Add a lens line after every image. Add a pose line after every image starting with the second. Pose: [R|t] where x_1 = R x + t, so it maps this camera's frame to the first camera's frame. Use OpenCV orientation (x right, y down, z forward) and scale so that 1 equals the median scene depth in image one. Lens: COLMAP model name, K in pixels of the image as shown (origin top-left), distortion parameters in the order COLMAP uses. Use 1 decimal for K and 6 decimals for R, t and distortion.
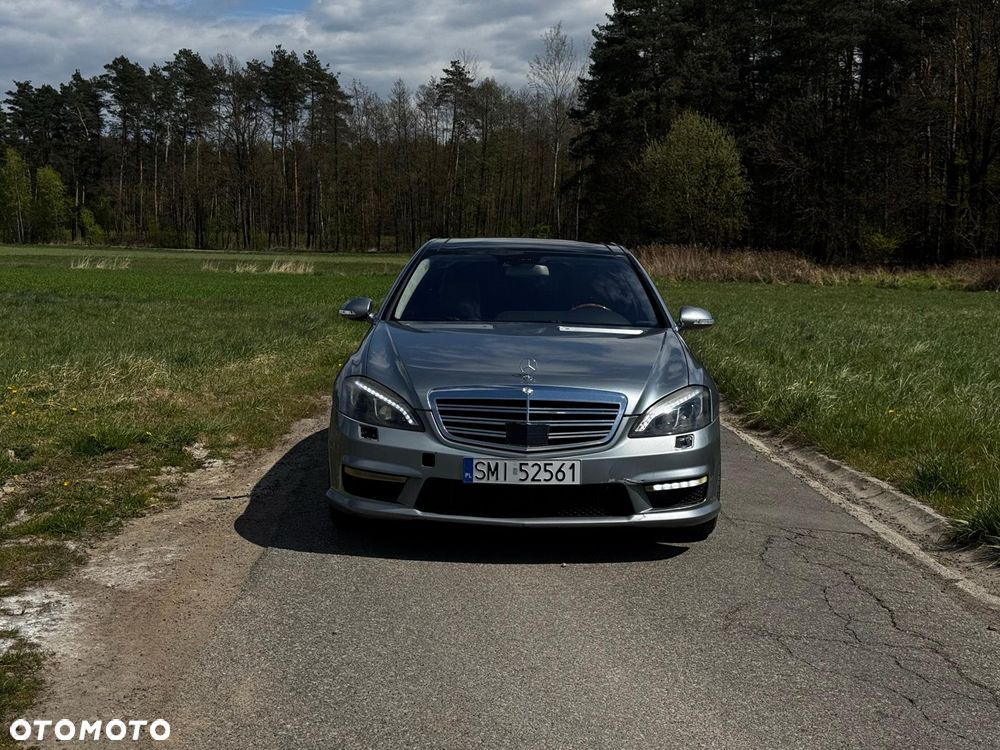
lens RADIAL K [[1414.3, 0, 501.0], [0, 1414.3, 378.8], [0, 0, 1]] dist [0.125072, 0.000000]
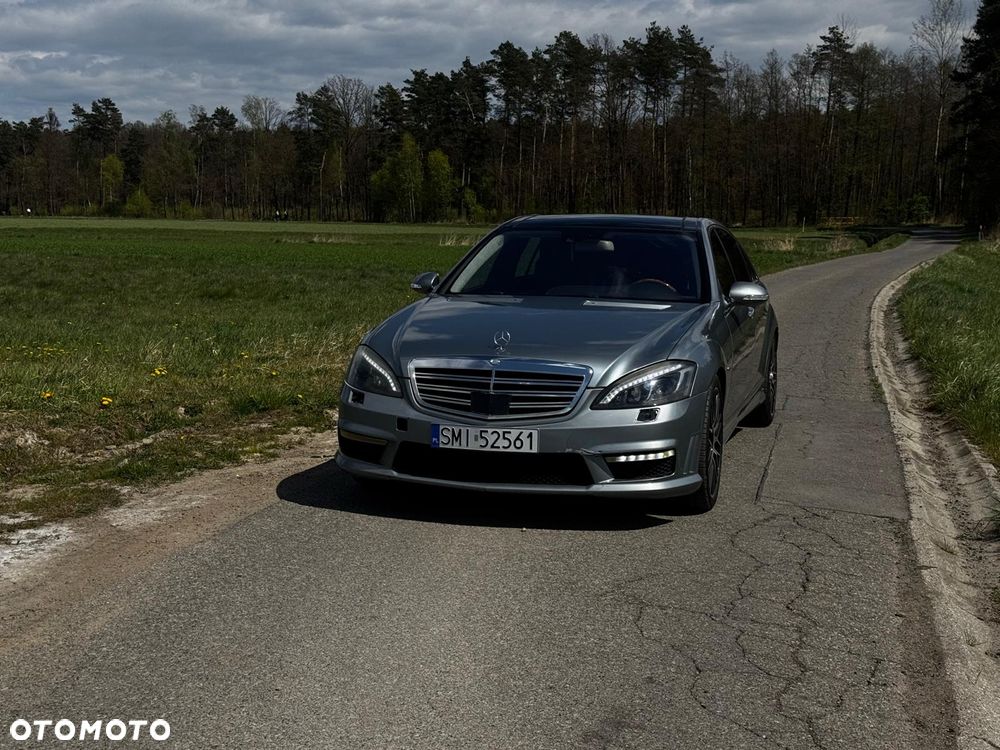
lens RADIAL K [[1414.3, 0, 501.0], [0, 1414.3, 375.9], [0, 0, 1]] dist [0.125072, 0.000000]
pose [[0.960853, 0.023223, -0.276082, 0.205670], [-0.018989, 0.999658, 0.017998, 0.000126], [0.276406, -0.012051, 0.960965, -0.001570]]
